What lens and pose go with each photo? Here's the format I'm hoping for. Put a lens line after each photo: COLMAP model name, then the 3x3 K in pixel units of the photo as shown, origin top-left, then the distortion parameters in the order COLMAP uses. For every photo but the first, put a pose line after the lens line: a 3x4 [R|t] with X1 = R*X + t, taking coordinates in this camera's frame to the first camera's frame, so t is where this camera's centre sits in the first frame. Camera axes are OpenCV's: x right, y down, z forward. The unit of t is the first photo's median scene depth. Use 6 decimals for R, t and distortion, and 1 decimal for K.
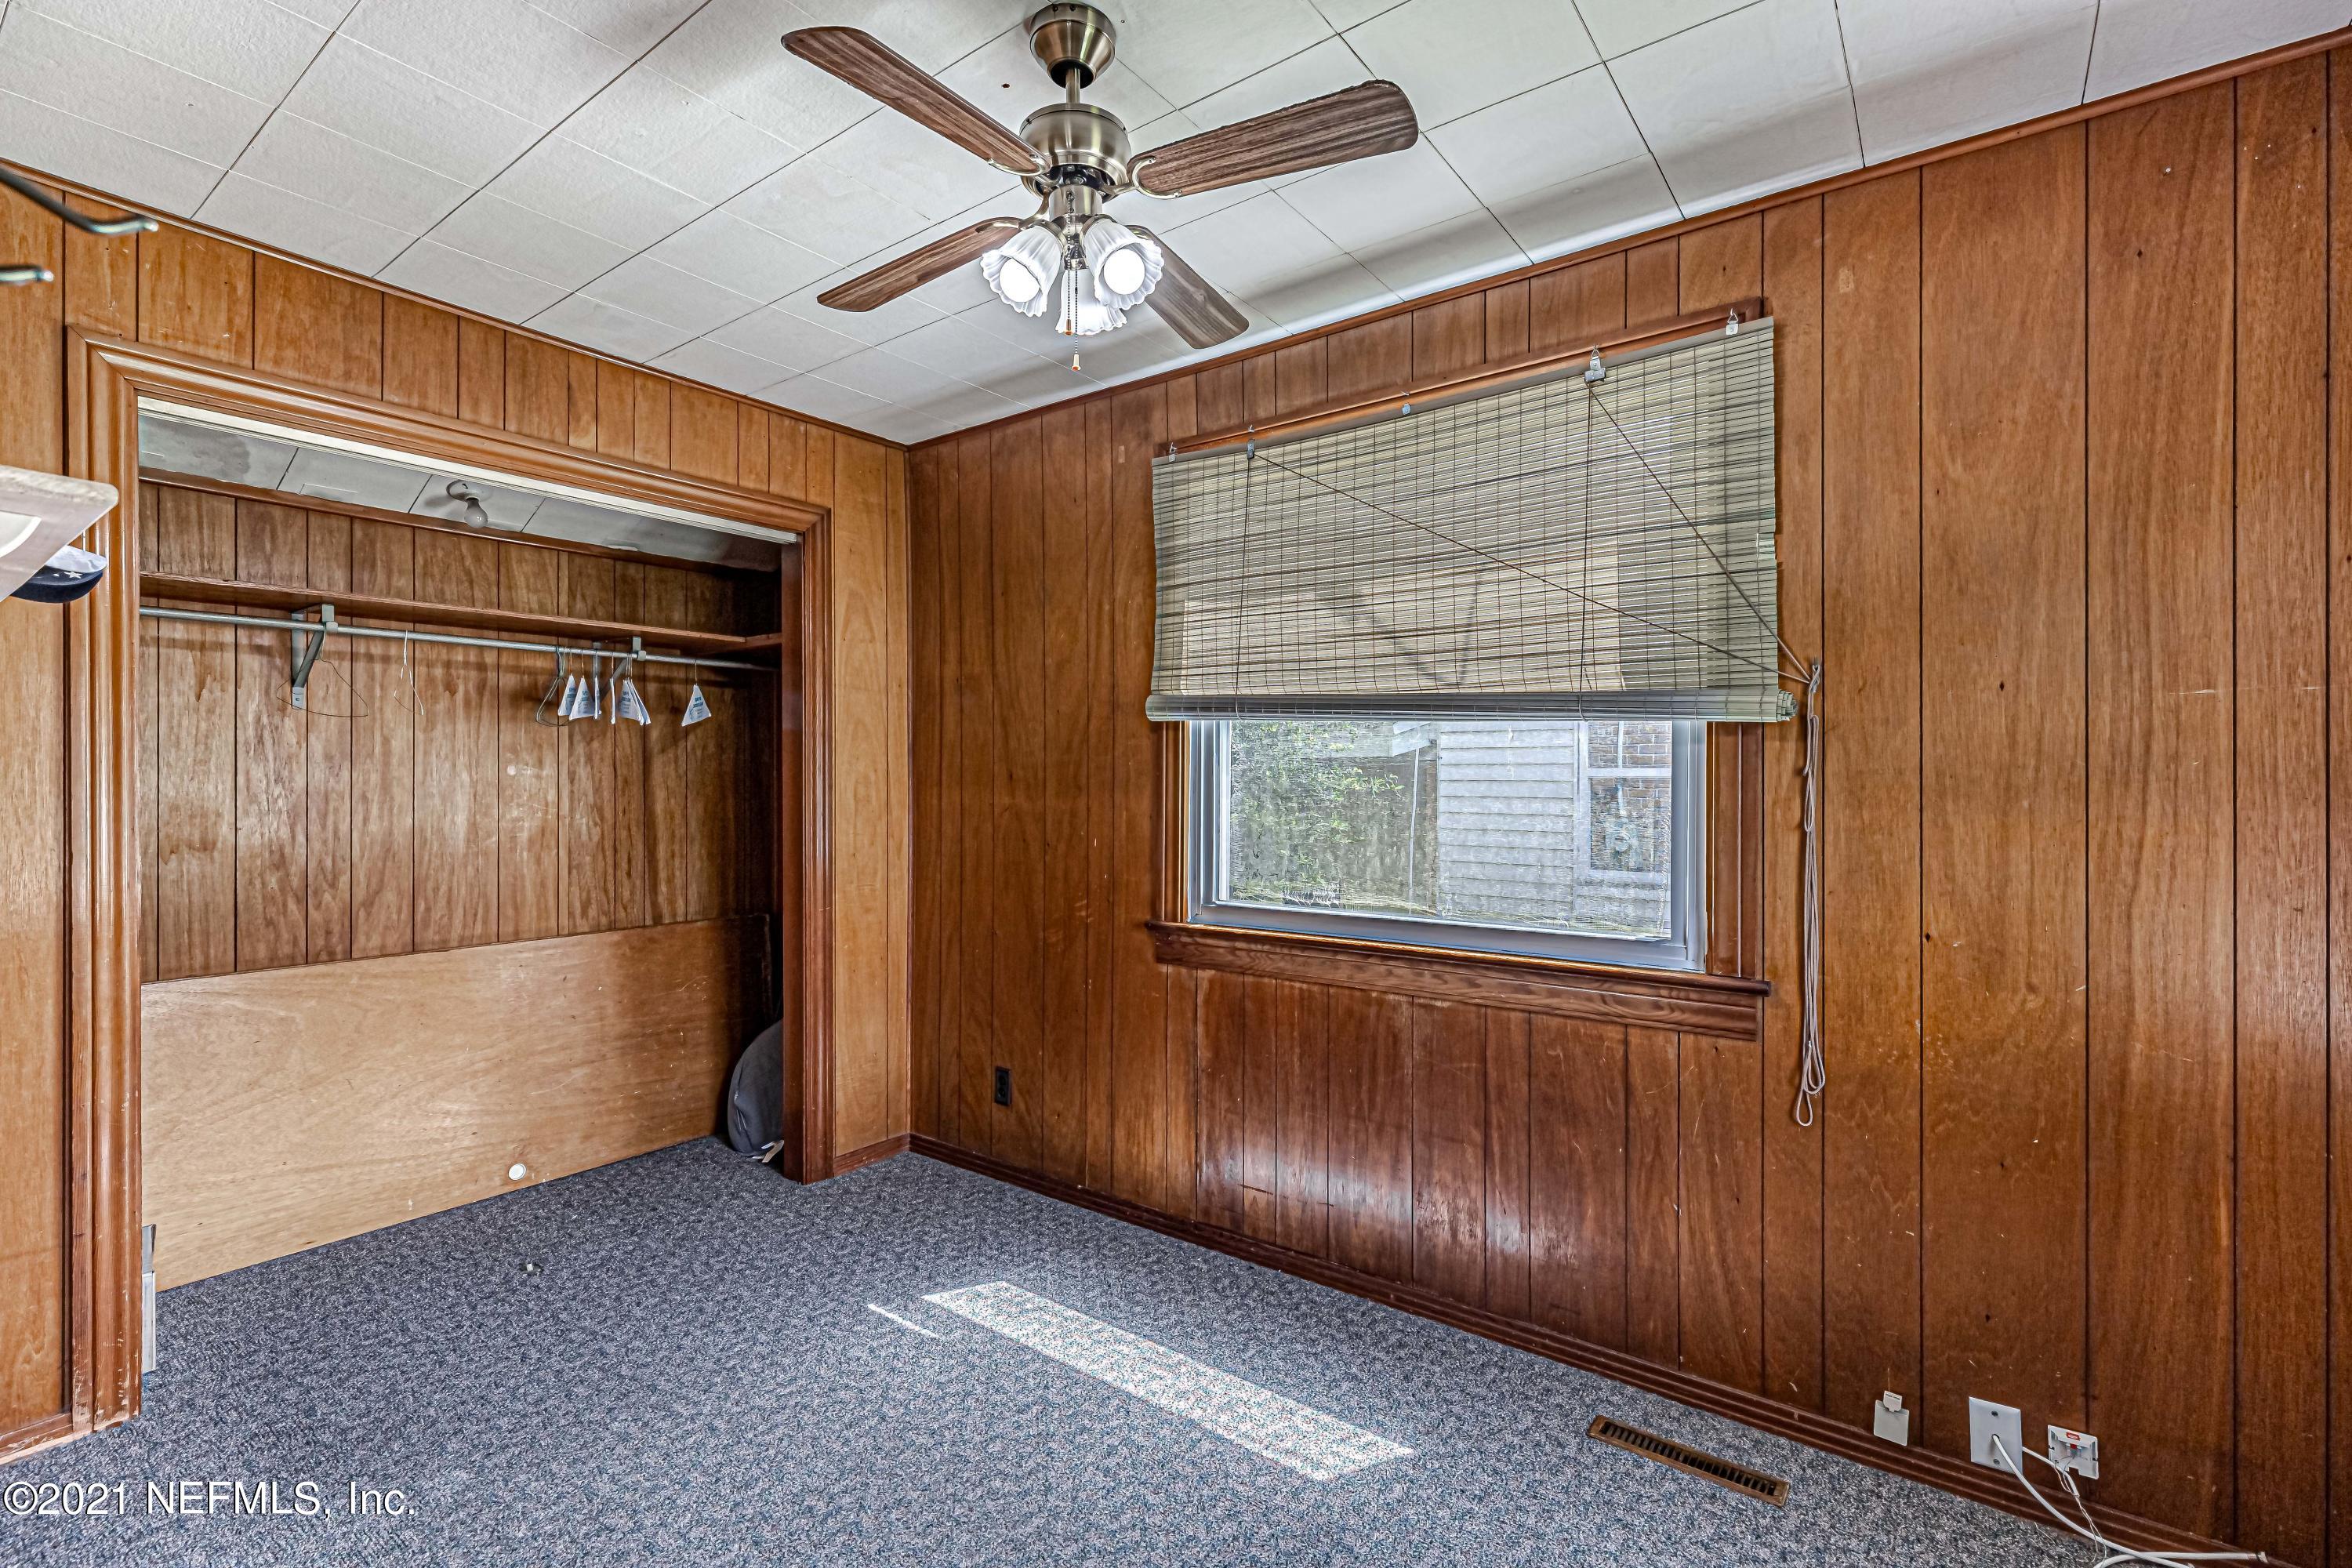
lens RADIAL K [[1084.4, 0, 1163.1], [0, 1084.4, 799.6], [0, 0, 1]] dist [0.001065, 0.000381]
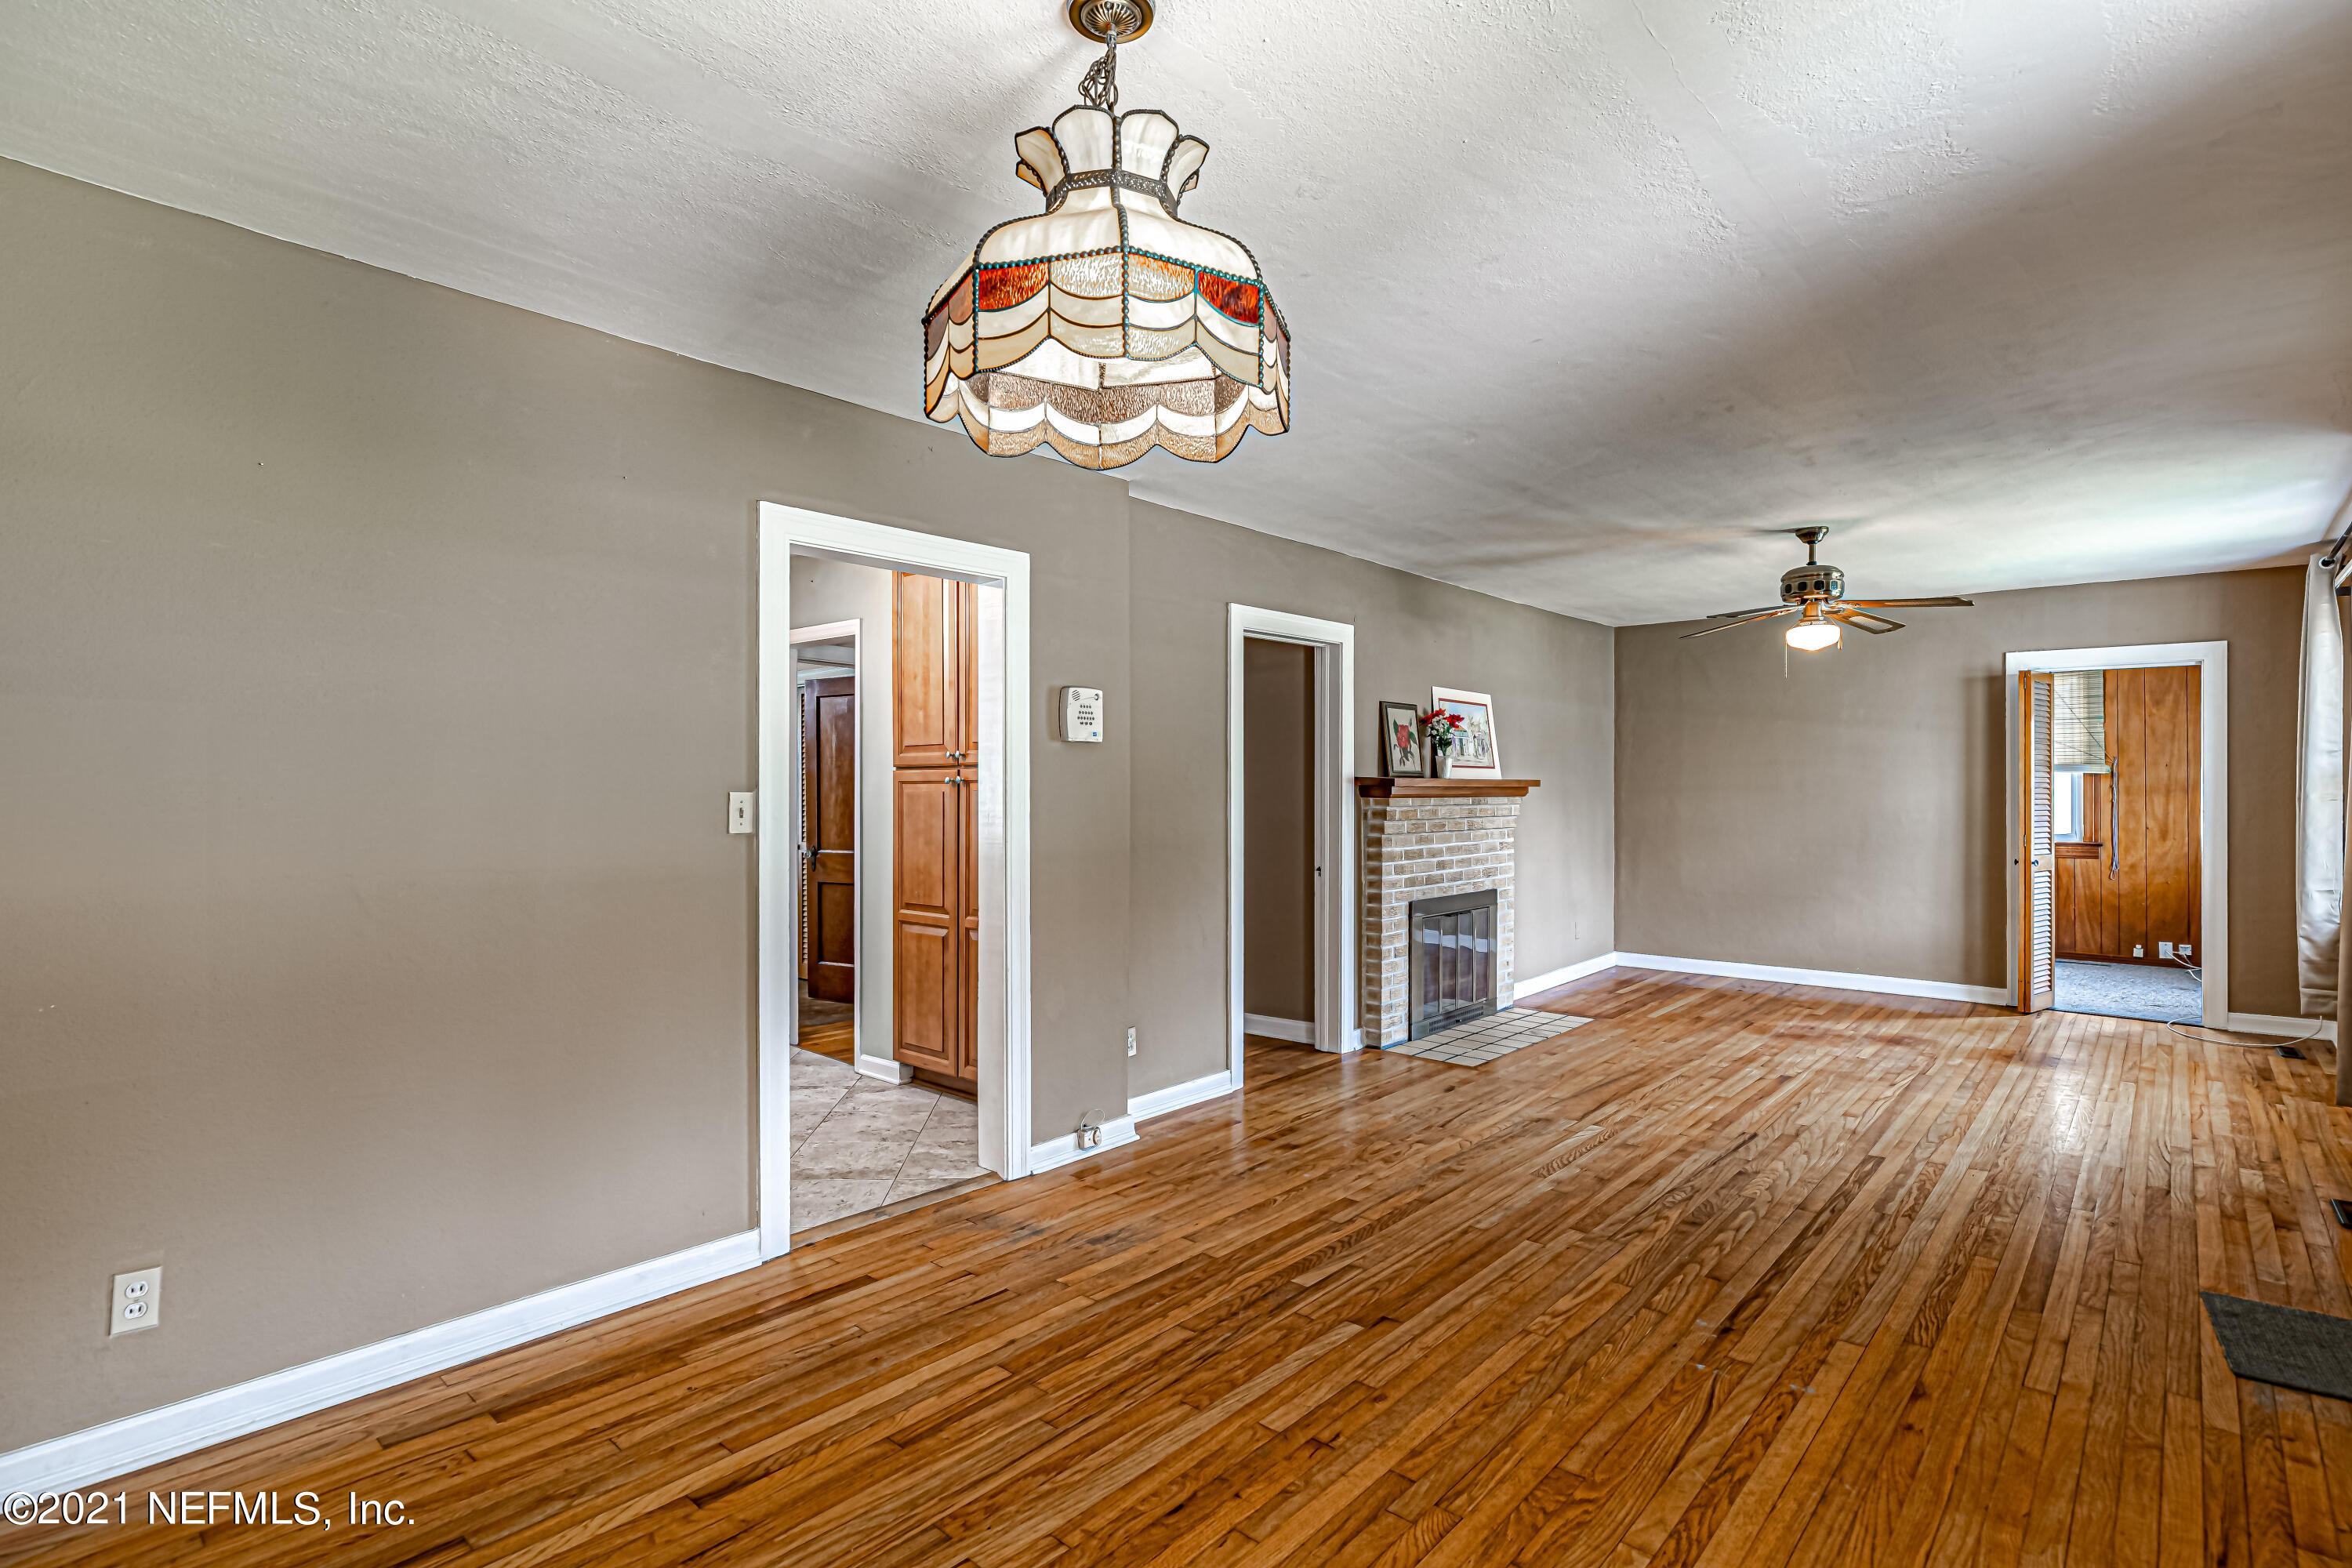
lens RADIAL K [[1130.4, 0, 1176.0], [0, 1130.4, 784.0], [0, 0, 1]] dist [-0.020150, 0.006189]
pose [[0.996754, -0.000164, -0.080513, -2.470264], [-0.000697, 0.999943, -0.010673, 0.009547], [0.080511, 0.010694, 0.996696, -3.309550]]
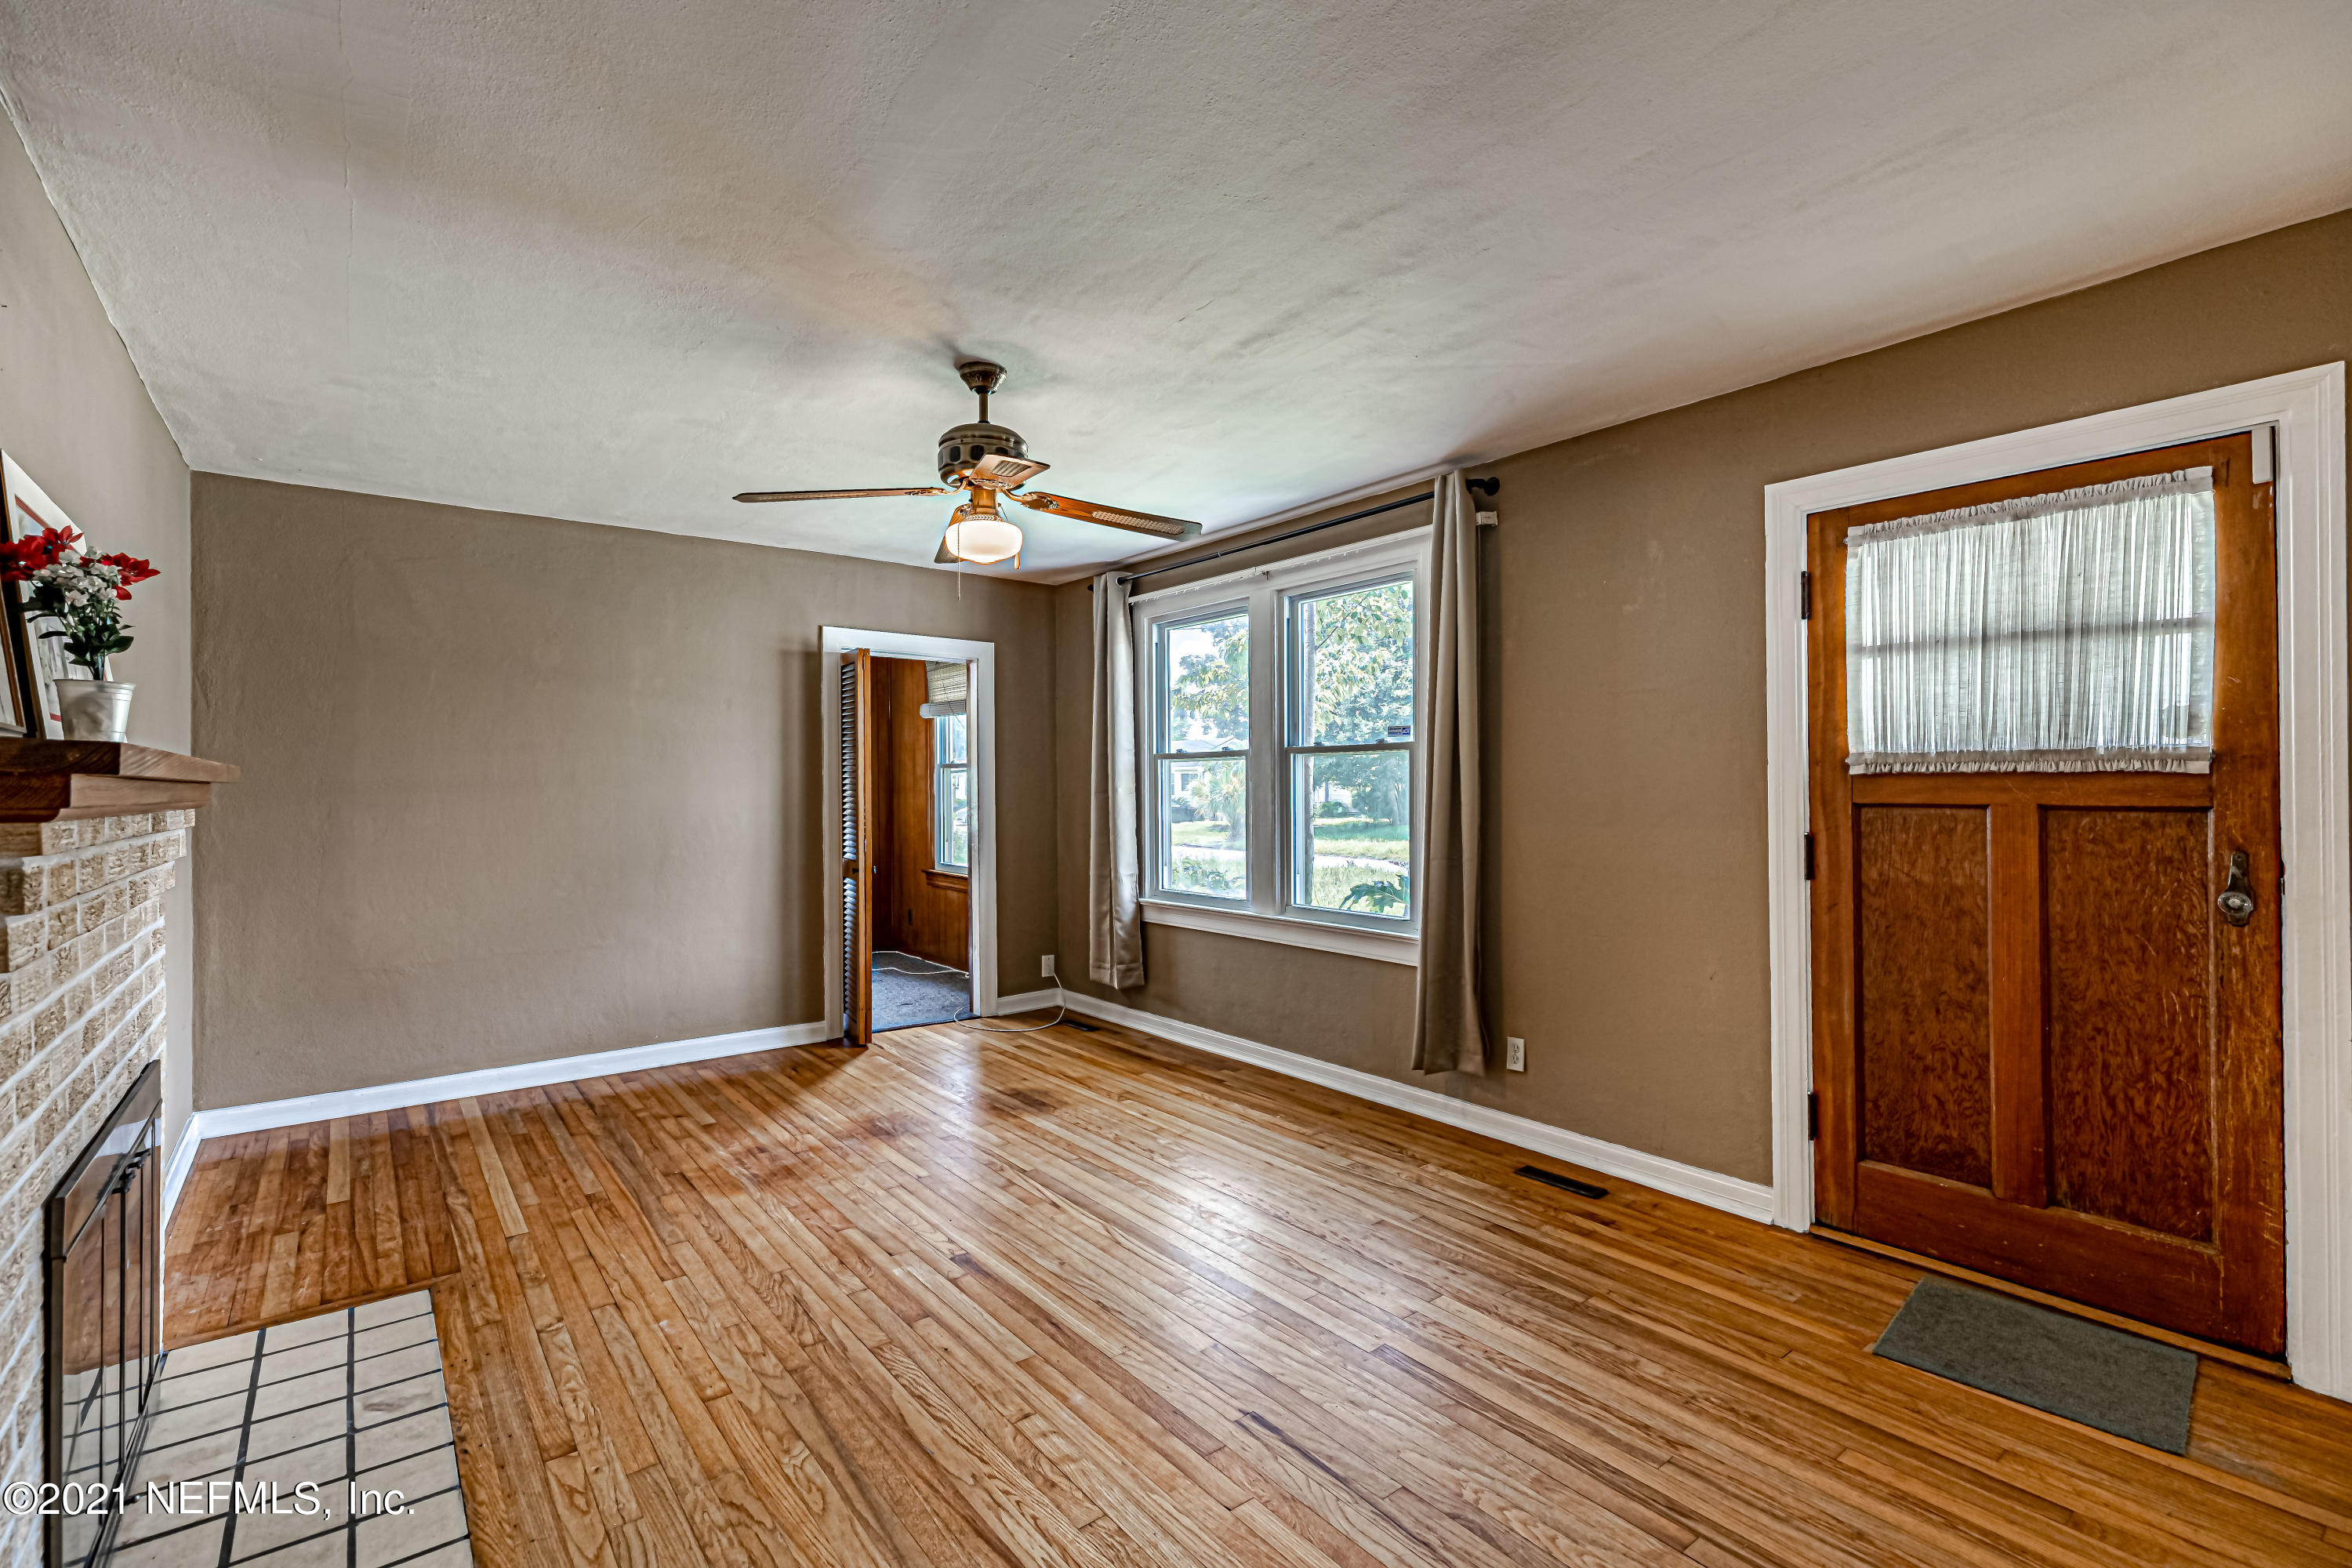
lens RADIAL K [[1046.1, 0, 1169.2], [0, 1046.1, 783.0], [0, 0, 1]] dist [0.003546, 0.000360]
pose [[0.260994, -0.000180, 0.965340, -2.607169], [0.014536, 0.999887, -0.003744, 0.002748], [-0.965231, 0.015010, 0.260967, -1.337001]]
